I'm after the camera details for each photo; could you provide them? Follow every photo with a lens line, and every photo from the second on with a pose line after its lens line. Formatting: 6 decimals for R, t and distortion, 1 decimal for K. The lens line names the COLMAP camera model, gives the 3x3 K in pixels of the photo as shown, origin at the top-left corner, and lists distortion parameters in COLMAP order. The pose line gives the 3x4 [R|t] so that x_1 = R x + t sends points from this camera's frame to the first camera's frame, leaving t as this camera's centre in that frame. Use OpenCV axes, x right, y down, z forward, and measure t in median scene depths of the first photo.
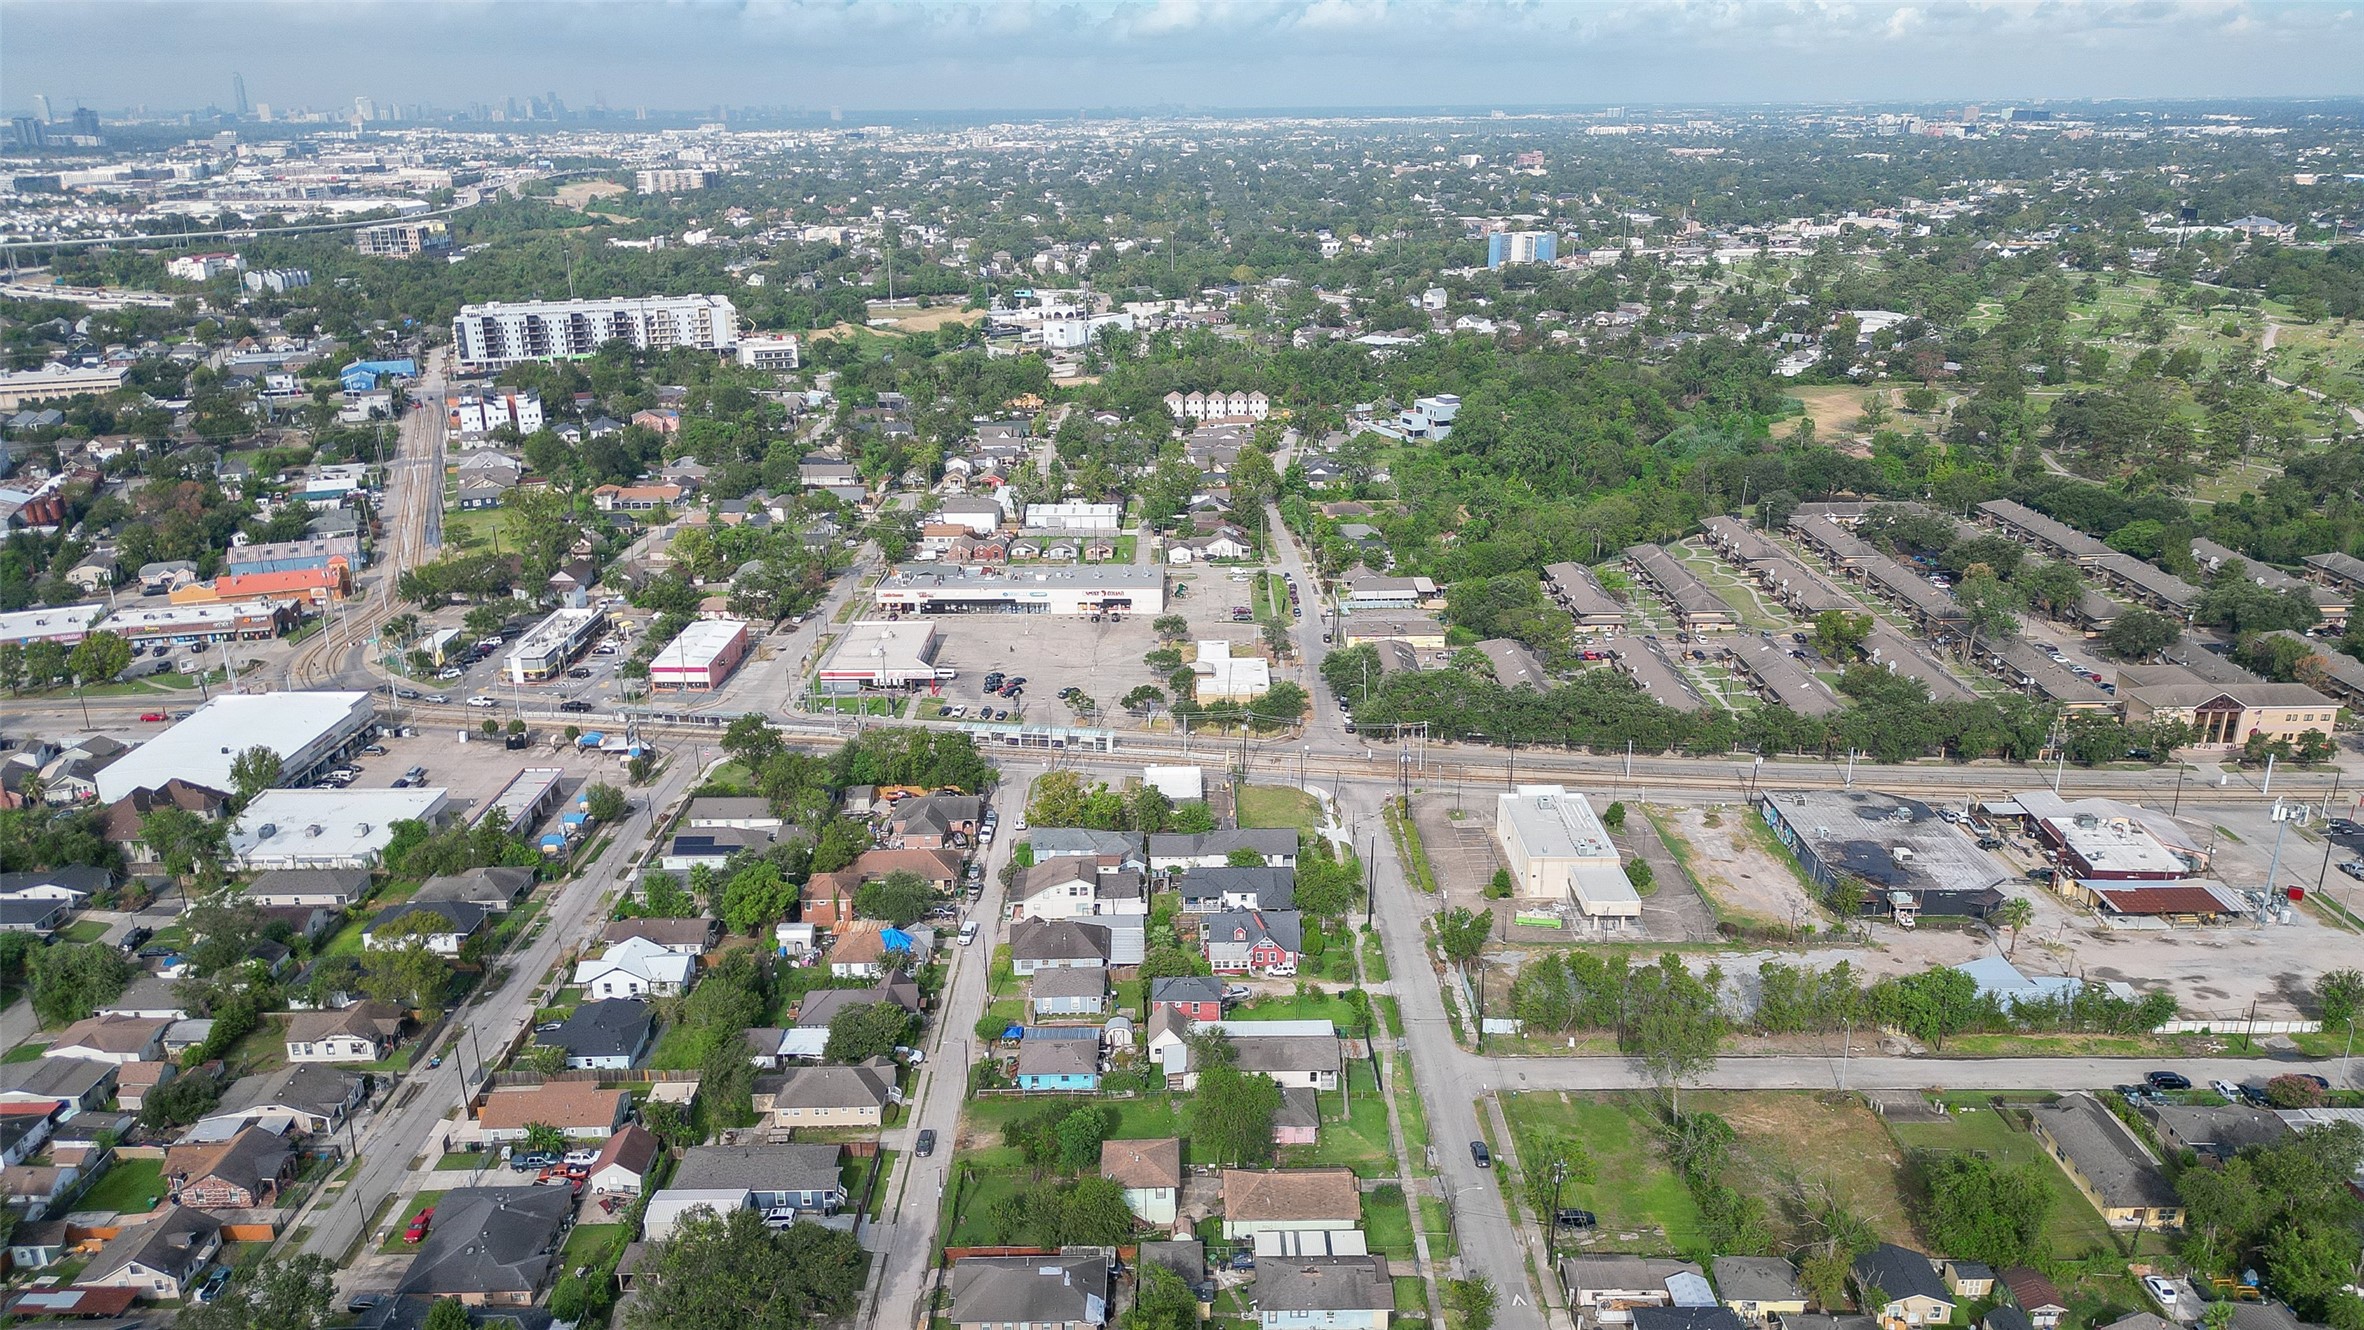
lens RADIAL K [[1641.4, 0, 1182.0], [0, 1641.4, 665.0], [0, 0, 1]] dist [0.090284, -0.101626]
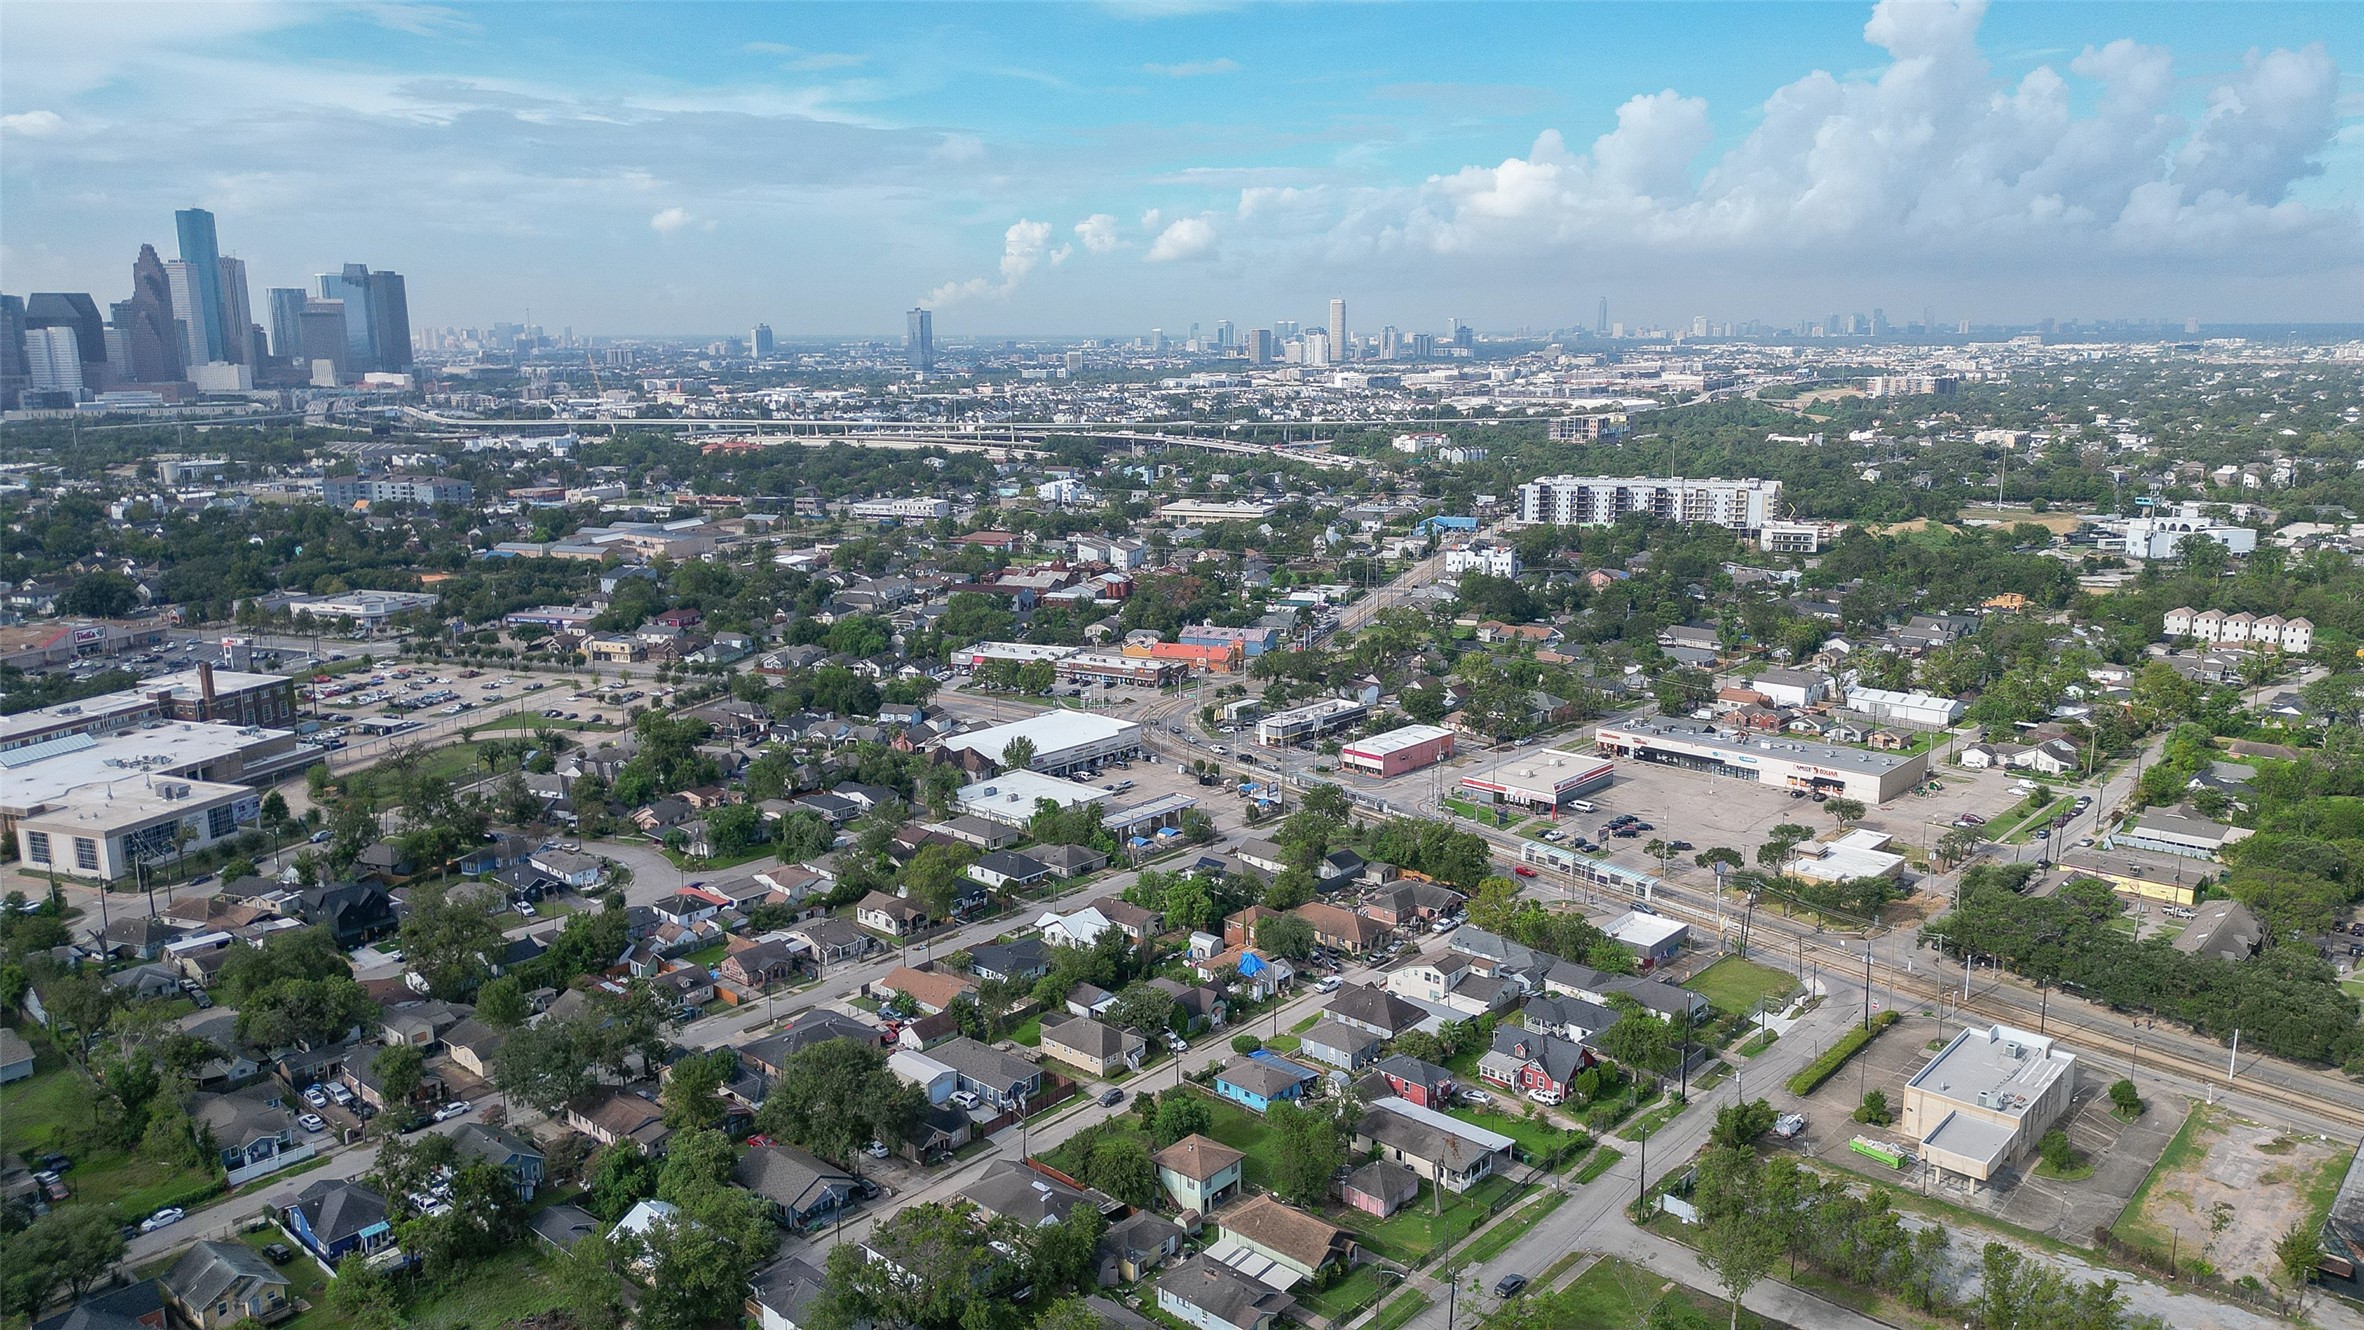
lens RADIAL K [[1641.4, 0, 1182.0], [0, 1641.4, 665.0], [0, 0, 1]] dist [0.090284, -0.101626]
pose [[0.741366, 0.136857, -0.656998, 0.398790], [-0.214782, 0.975880, -0.039081, 0.015999], [0.635803, 0.170085, 0.752878, 0.065464]]
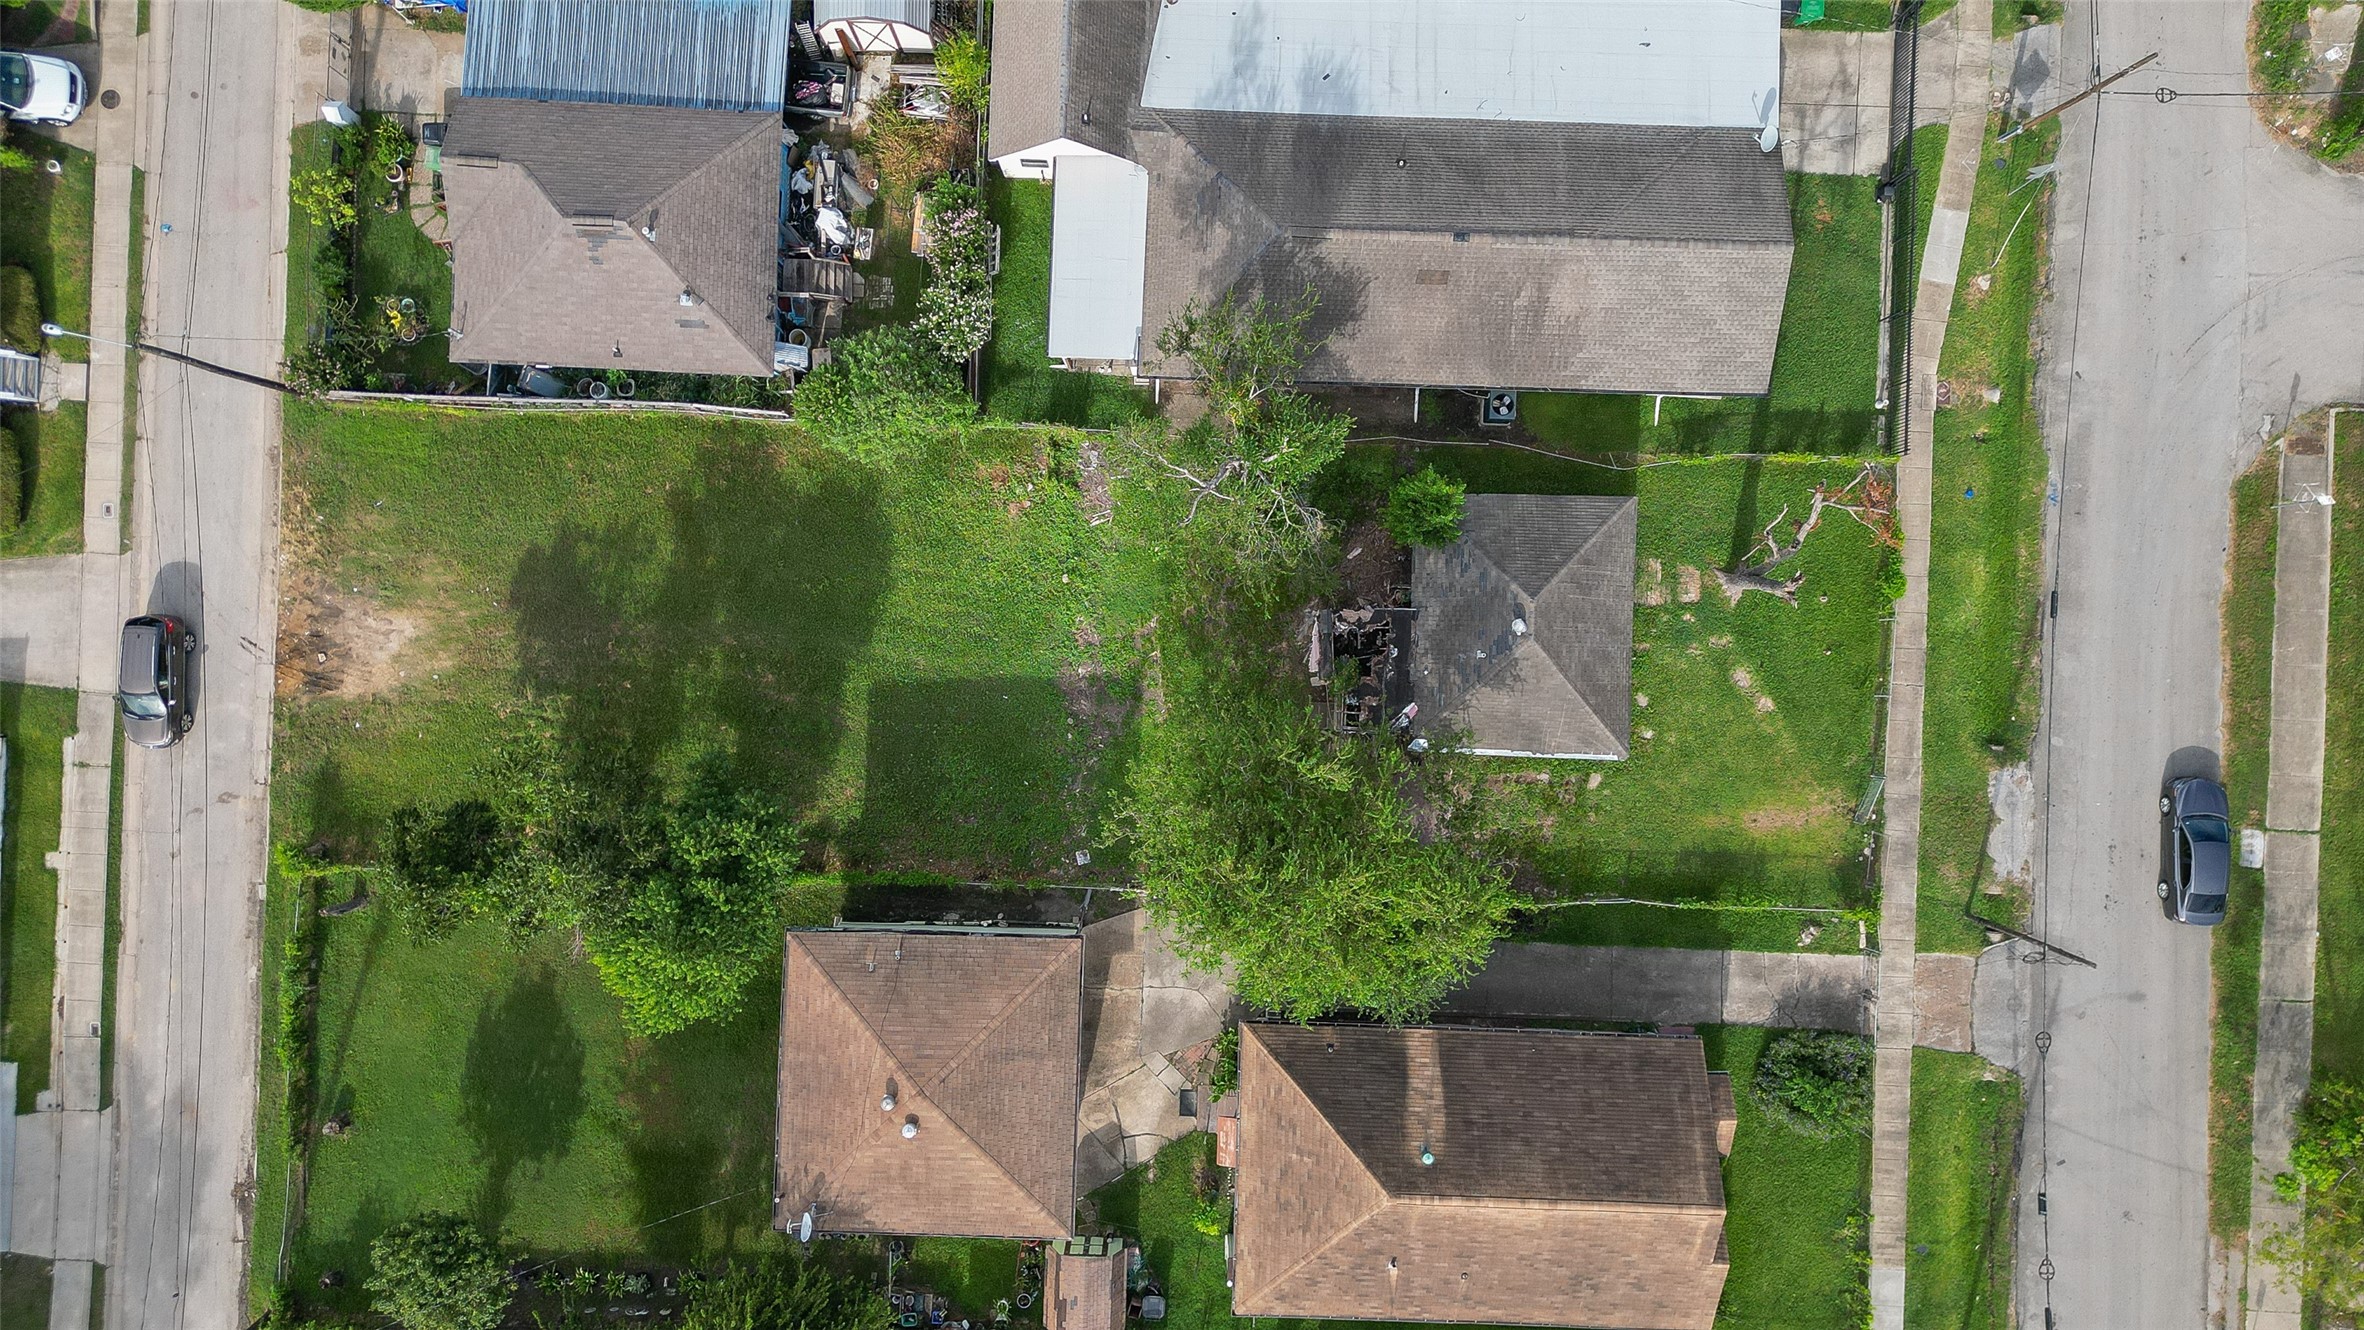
lens RADIAL K [[1641.4, 0, 1182.0], [0, 1641.4, 665.0], [0, 0, 1]] dist [0.090284, -0.101626]
pose [[0.999080, 0.040564, 0.013898, 0.004895], [-0.026097, 0.318059, 0.947712, 0.017207], [0.034023, -0.947203, 0.318825, 0.601847]]
